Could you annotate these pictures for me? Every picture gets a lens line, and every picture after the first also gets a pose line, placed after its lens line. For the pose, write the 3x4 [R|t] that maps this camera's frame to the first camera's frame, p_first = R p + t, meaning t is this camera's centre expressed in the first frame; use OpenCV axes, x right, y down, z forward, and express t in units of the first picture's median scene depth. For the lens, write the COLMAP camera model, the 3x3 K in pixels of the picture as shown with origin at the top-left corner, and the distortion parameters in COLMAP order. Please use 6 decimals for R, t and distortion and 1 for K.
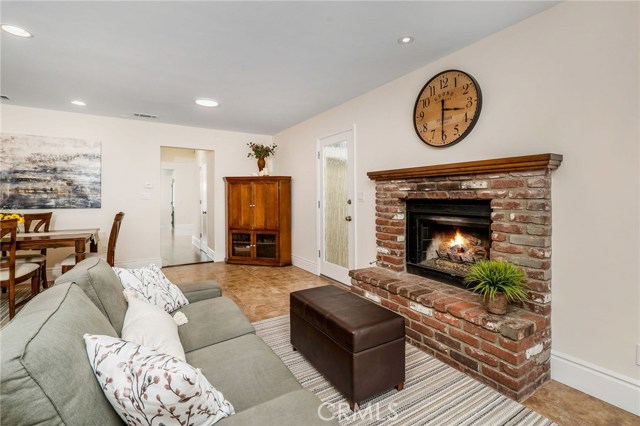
lens RADIAL K [[297.9, 0, 330.5], [0, 297.9, 196.3], [0, 0, 1]] dist [-0.003247, -0.000502]
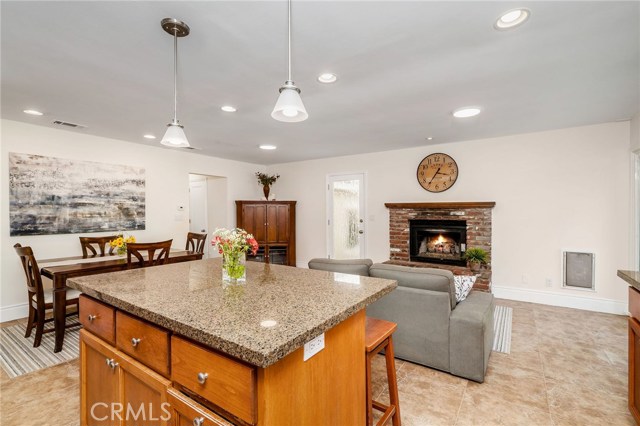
lens RADIAL K [[294.5, 0, 324.3], [0, 294.5, 210.5], [0, 0, 1]] dist [-0.001794, 0.000362]
pose [[0.911480, -0.002358, 0.411338, -0.858935], [0.000842, 0.999992, 0.003867, -0.047611], [-0.411344, -0.003178, 0.911475, -0.345085]]
